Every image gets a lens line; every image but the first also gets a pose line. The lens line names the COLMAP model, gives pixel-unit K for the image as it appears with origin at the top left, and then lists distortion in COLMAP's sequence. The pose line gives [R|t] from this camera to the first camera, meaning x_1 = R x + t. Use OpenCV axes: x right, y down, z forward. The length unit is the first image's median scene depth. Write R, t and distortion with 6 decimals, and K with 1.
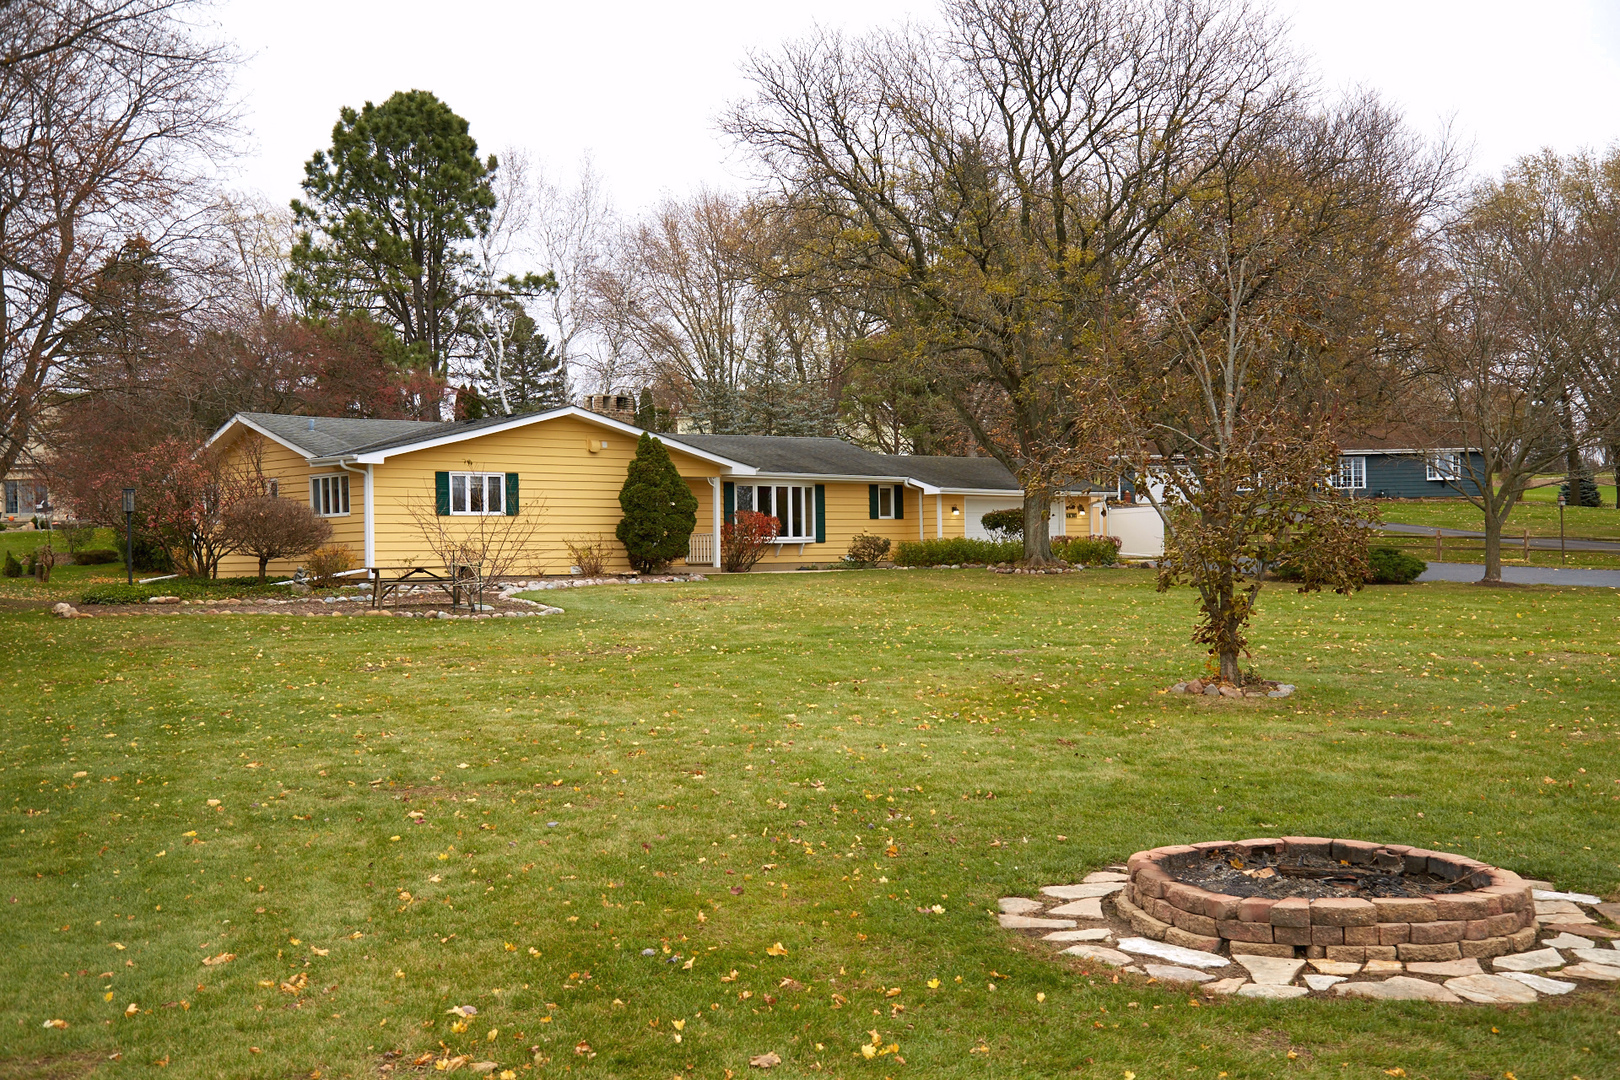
lens RADIAL K [[1806.7, 0, 810.0], [0, 1806.7, 540.0], [0, 0, 1]] dist [0.047242, -0.014727]
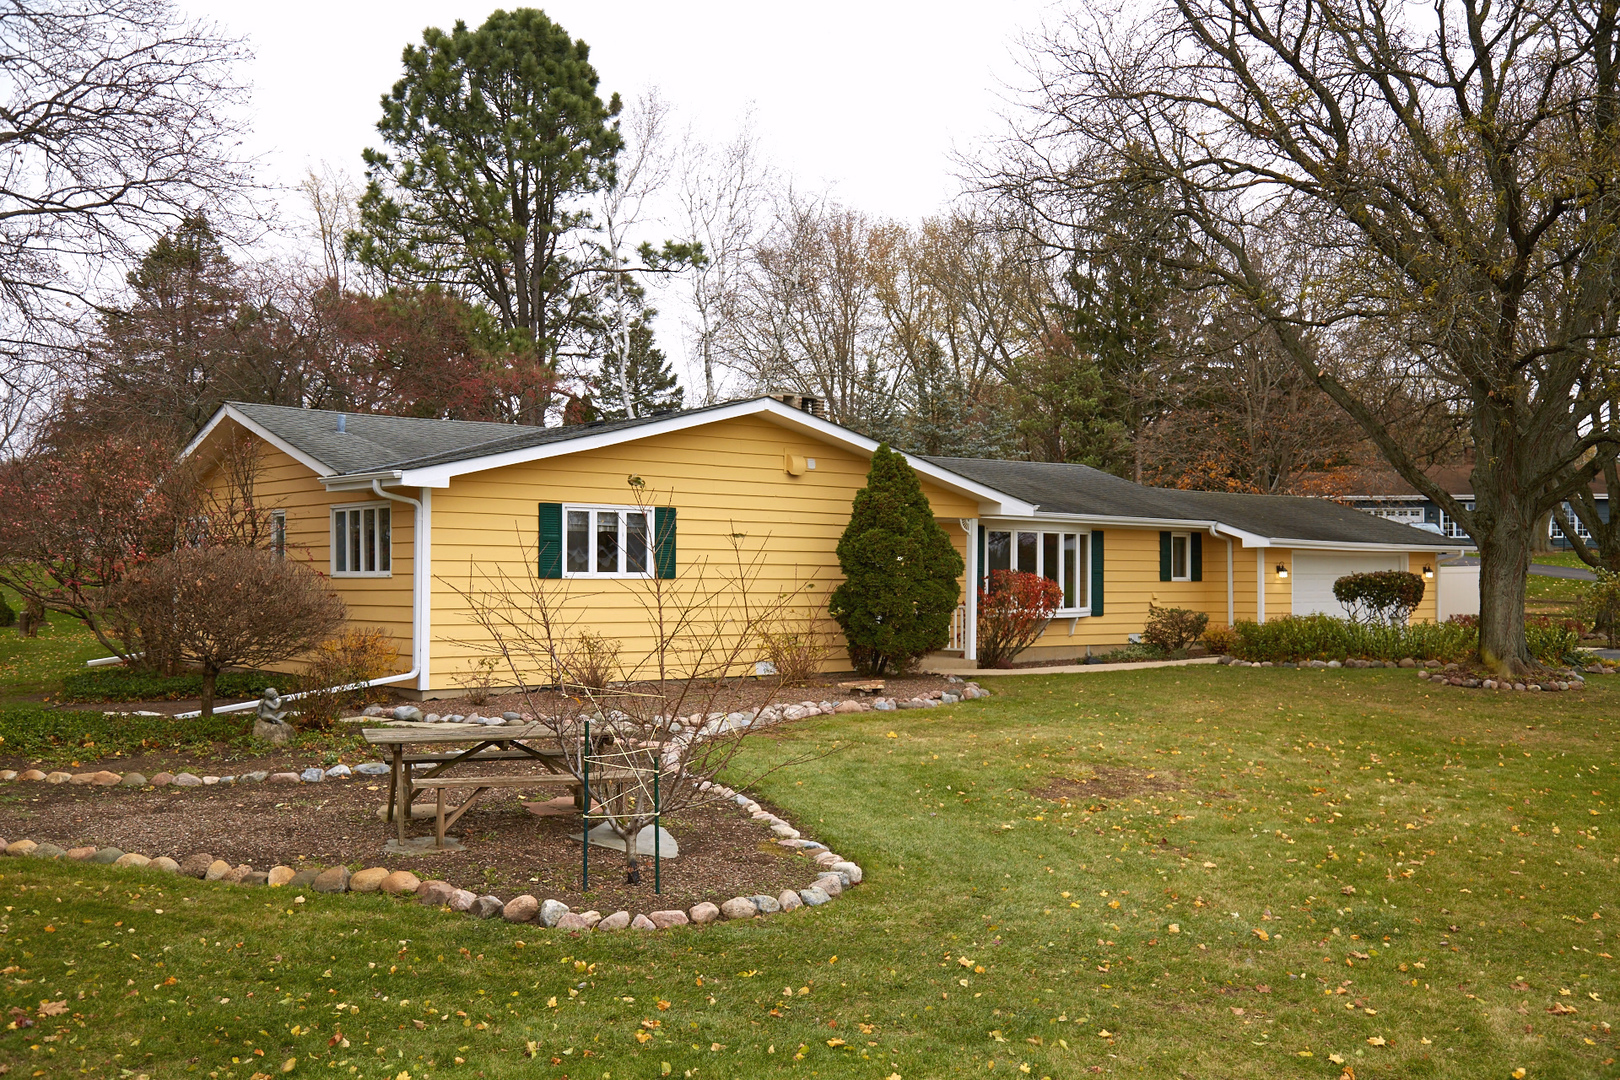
lens RADIAL K [[1588.4, 0, 818.5], [0, 1588.4, 617.4], [0, 0, 1]] dist [-0.007988, 0.022930]
pose [[0.999390, 0.020458, -0.028316, -0.082298], [-0.019503, 0.999245, 0.033603, -0.016075], [0.028982, -0.033030, 0.999034, 0.396885]]
